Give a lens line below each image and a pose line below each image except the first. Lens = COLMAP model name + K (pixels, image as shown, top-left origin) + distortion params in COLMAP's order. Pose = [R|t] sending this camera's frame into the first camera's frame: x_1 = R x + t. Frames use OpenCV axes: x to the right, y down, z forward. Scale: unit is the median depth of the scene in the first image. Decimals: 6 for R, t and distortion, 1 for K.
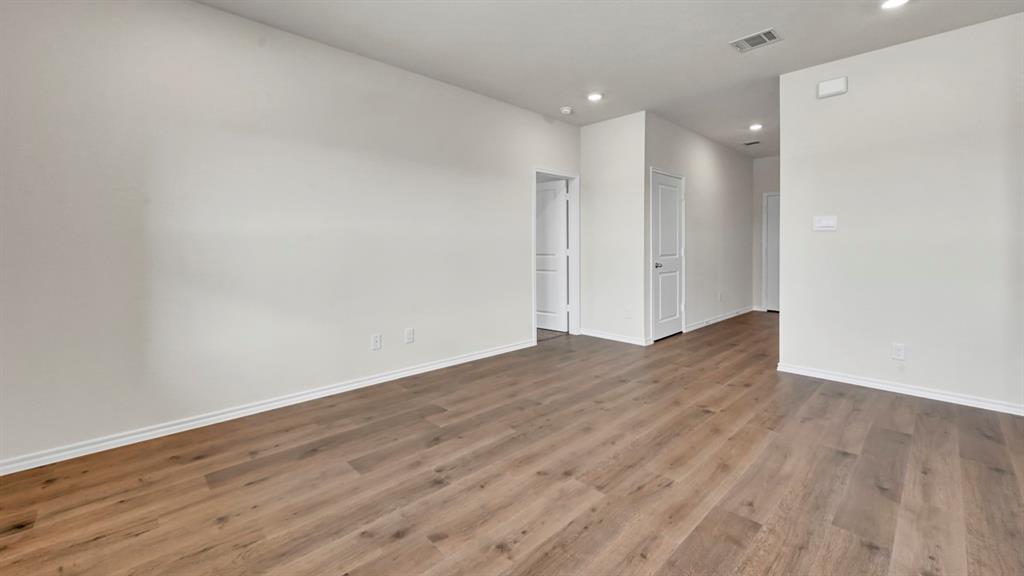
lens RADIAL K [[416.5, 0, 515.6], [0, 416.5, 244.6], [0, 0, 1]] dist [0.000995, 0.002031]
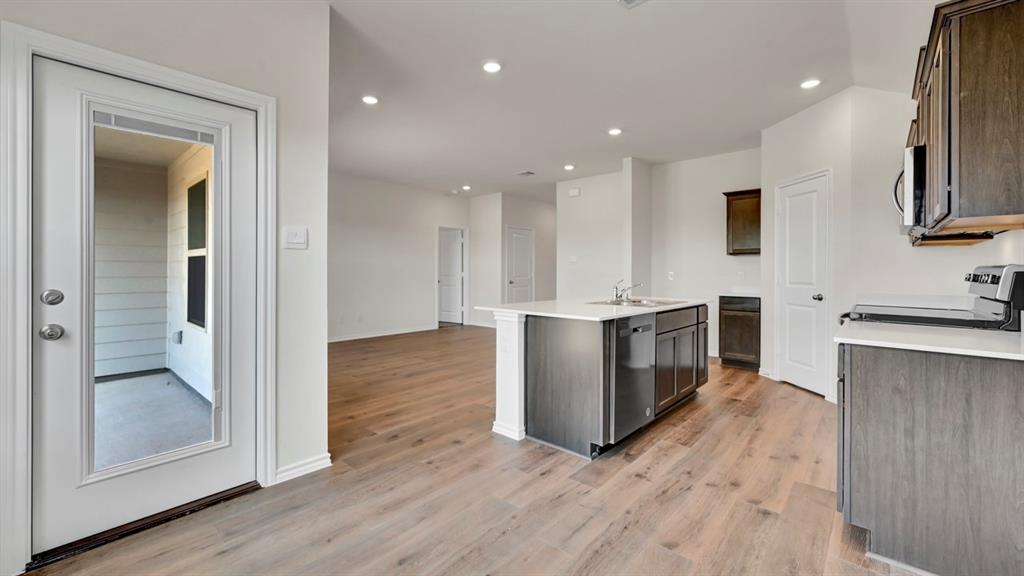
lens RADIAL K [[408.9, 0, 513.0], [0, 408.9, 272.3], [0, 0, 1]] dist [-0.002176, -0.000206]
pose [[0.997283, 0.006421, 0.073379, 0.397914], [-0.006815, 0.999964, 0.005125, 0.000074], [-0.073344, -0.005611, 0.997291, -1.183133]]
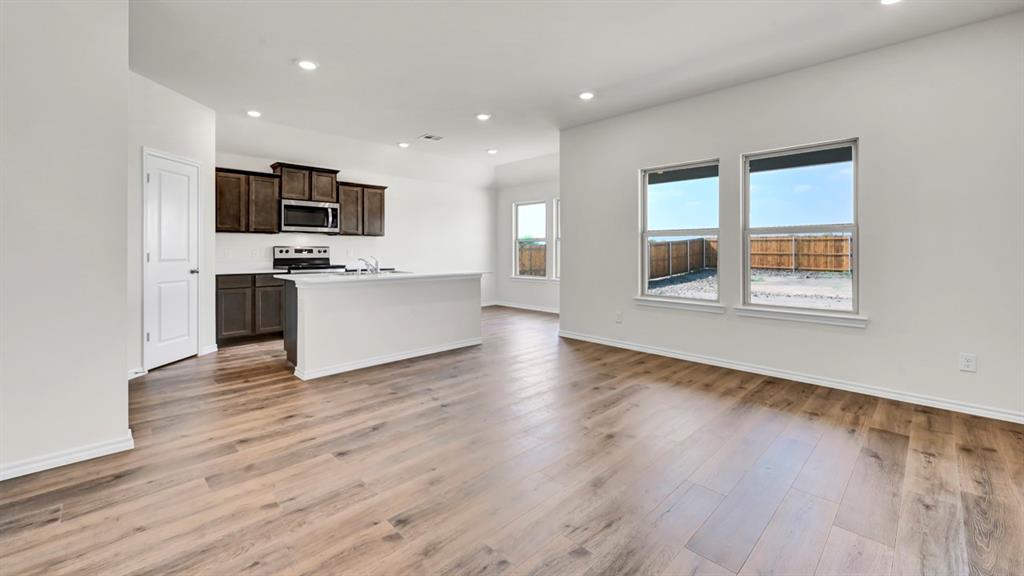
lens RADIAL K [[416.5, 0, 516.1], [0, 416.5, 248.8], [0, 0, 1]] dist [0.000995, 0.002031]
pose [[-0.999904, 0.003838, -0.013345, 0.304103], [0.003860, 0.999991, -0.001664, 0.005148], [0.013339, -0.001715, -0.999910, 1.628270]]
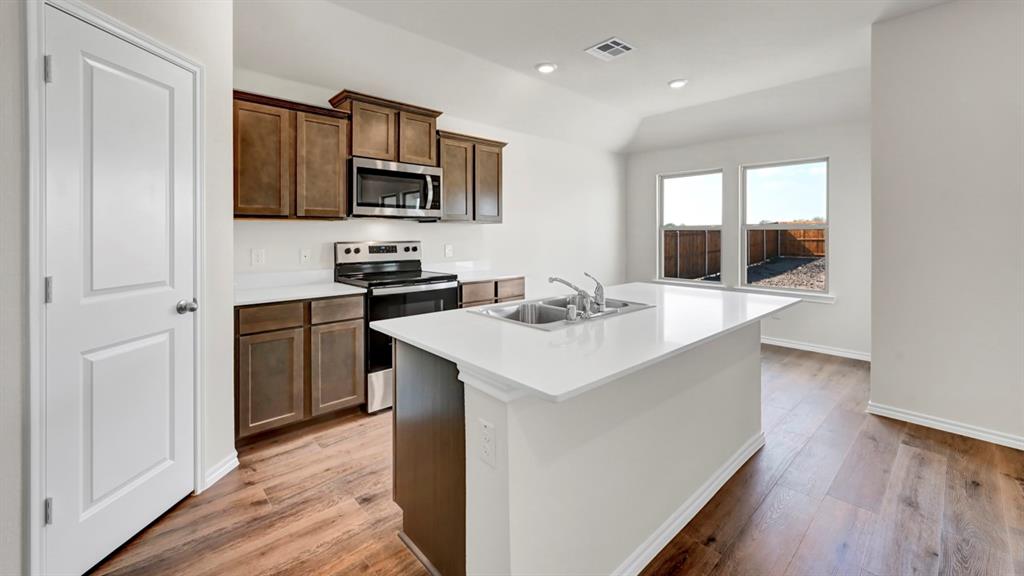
lens RADIAL K [[416.5, 0, 515.1], [0, 416.5, 234.0], [0, 0, 1]] dist [0.000995, 0.002031]
pose [[-0.999668, 0.002832, 0.025620, 0.925439], [0.002888, 0.999994, 0.002143, -0.038322], [-0.025613, 0.002217, -0.999669, 0.728474]]
